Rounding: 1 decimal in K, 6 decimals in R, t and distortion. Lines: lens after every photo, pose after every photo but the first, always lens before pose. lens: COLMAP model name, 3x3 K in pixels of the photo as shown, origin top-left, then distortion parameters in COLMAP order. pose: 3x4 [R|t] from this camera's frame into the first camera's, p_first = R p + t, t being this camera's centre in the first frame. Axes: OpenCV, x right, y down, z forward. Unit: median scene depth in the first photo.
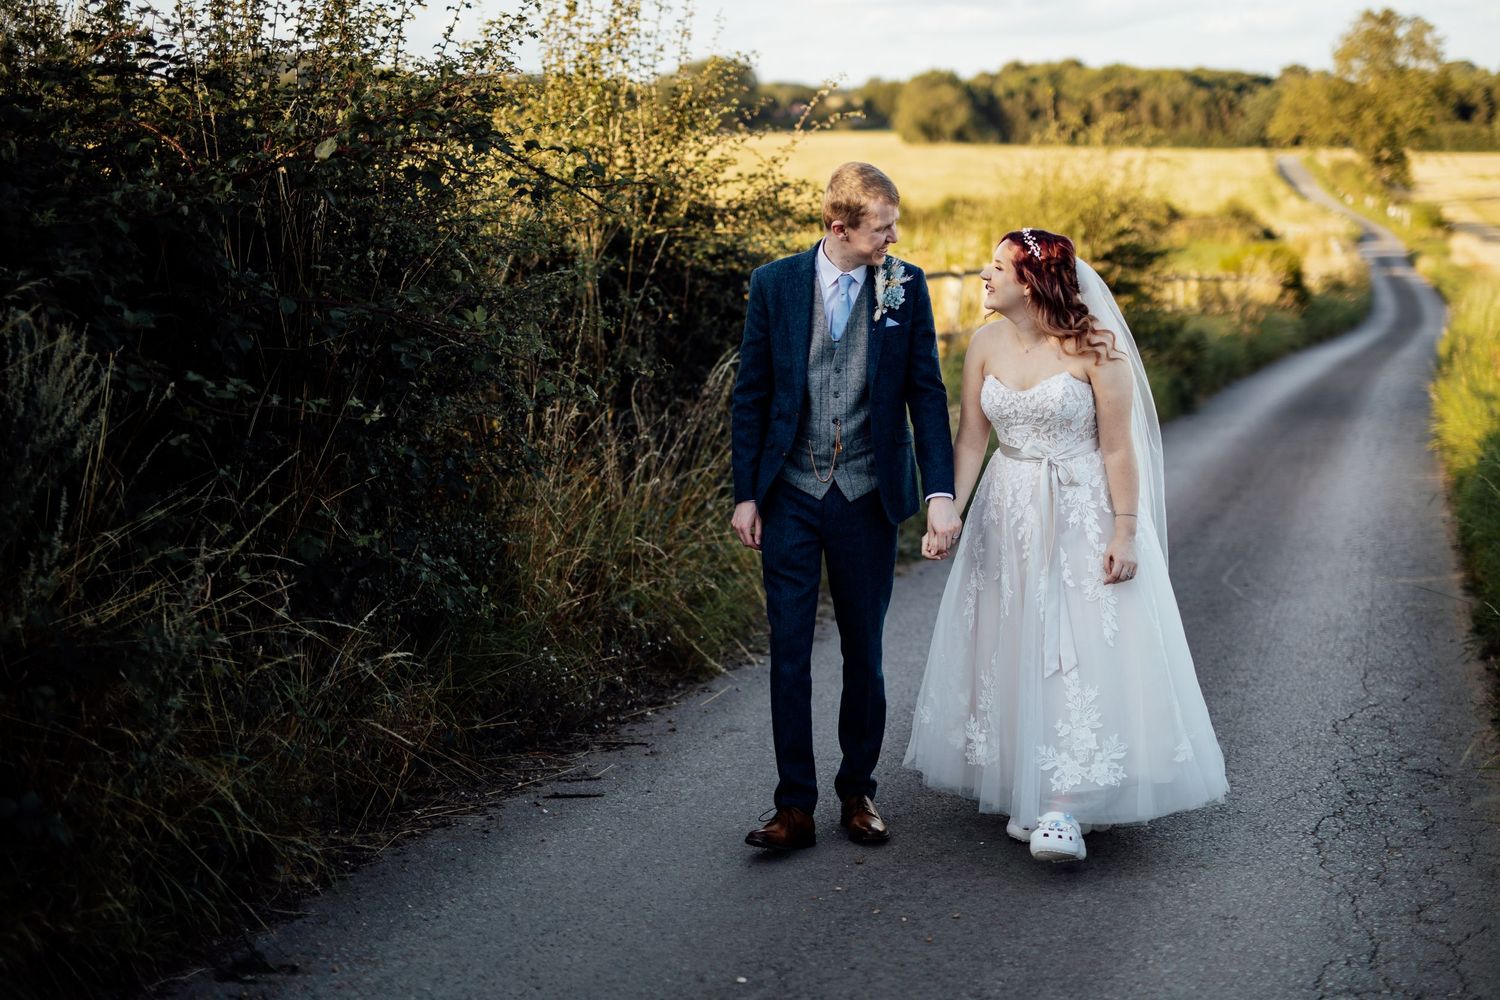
lens RADIAL K [[2688.1, 0, 750.0], [0, 2688.1, 500.0], [0, 0, 1]] dist [0.009157, -0.011292]
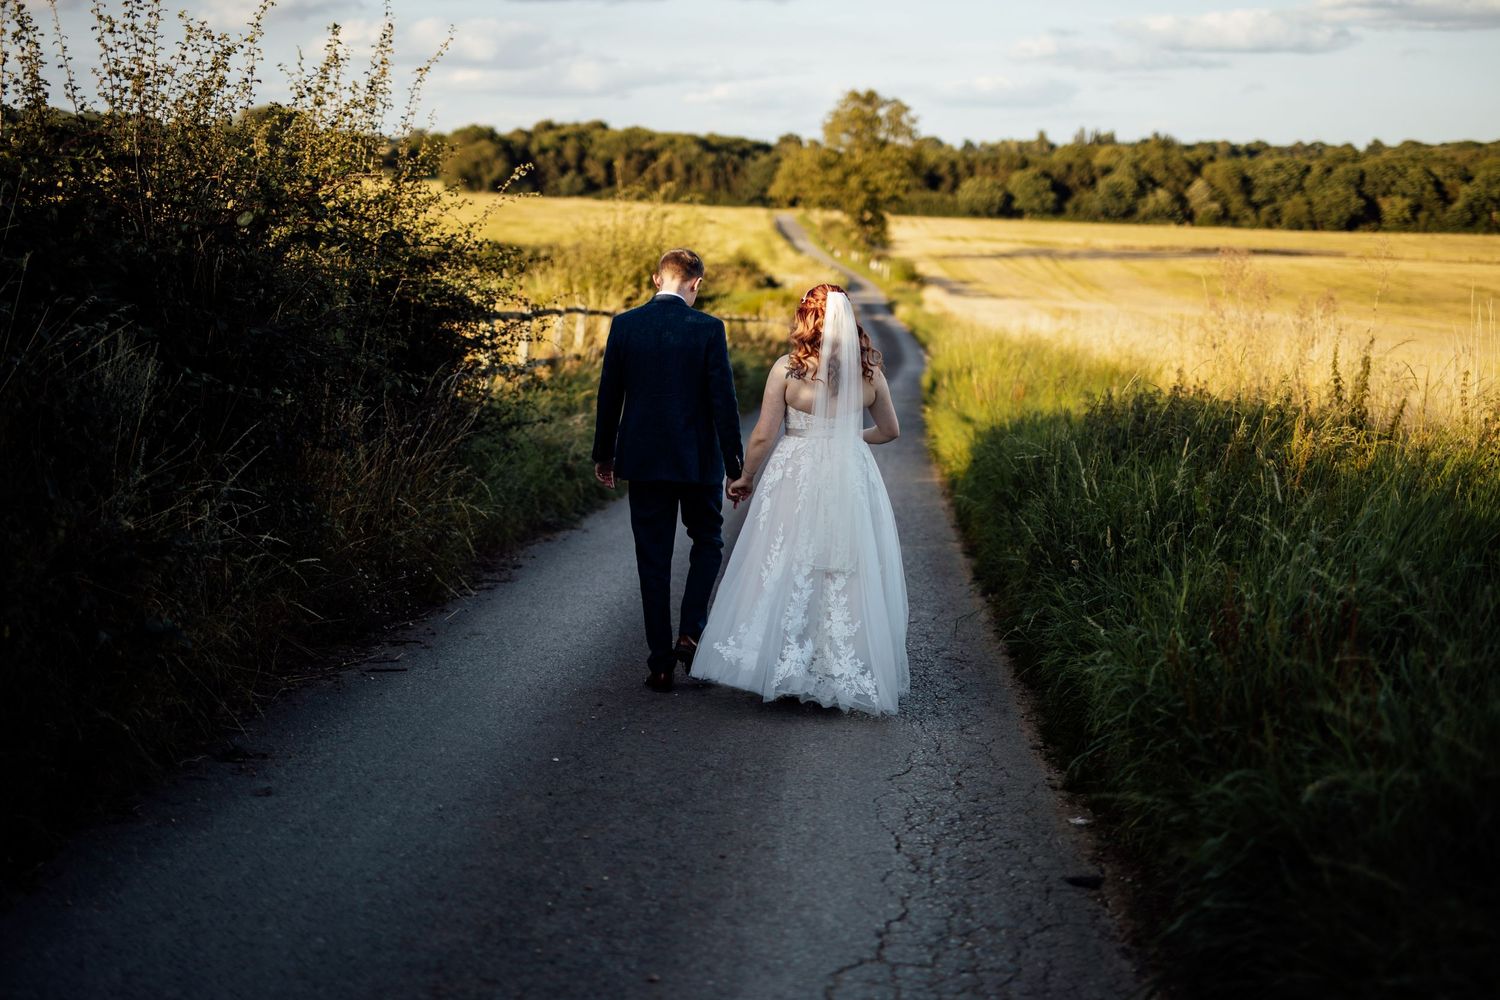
lens RADIAL K [[2688.1, 0, 750.0], [0, 2688.1, 500.0], [0, 0, 1]] dist [0.009157, -0.011292]
pose [[0.979297, 0.013373, 0.201986, -0.046227], [-0.010905, 0.999852, -0.013326, 0.009969], [-0.202134, 0.010847, 0.979298, -0.124377]]
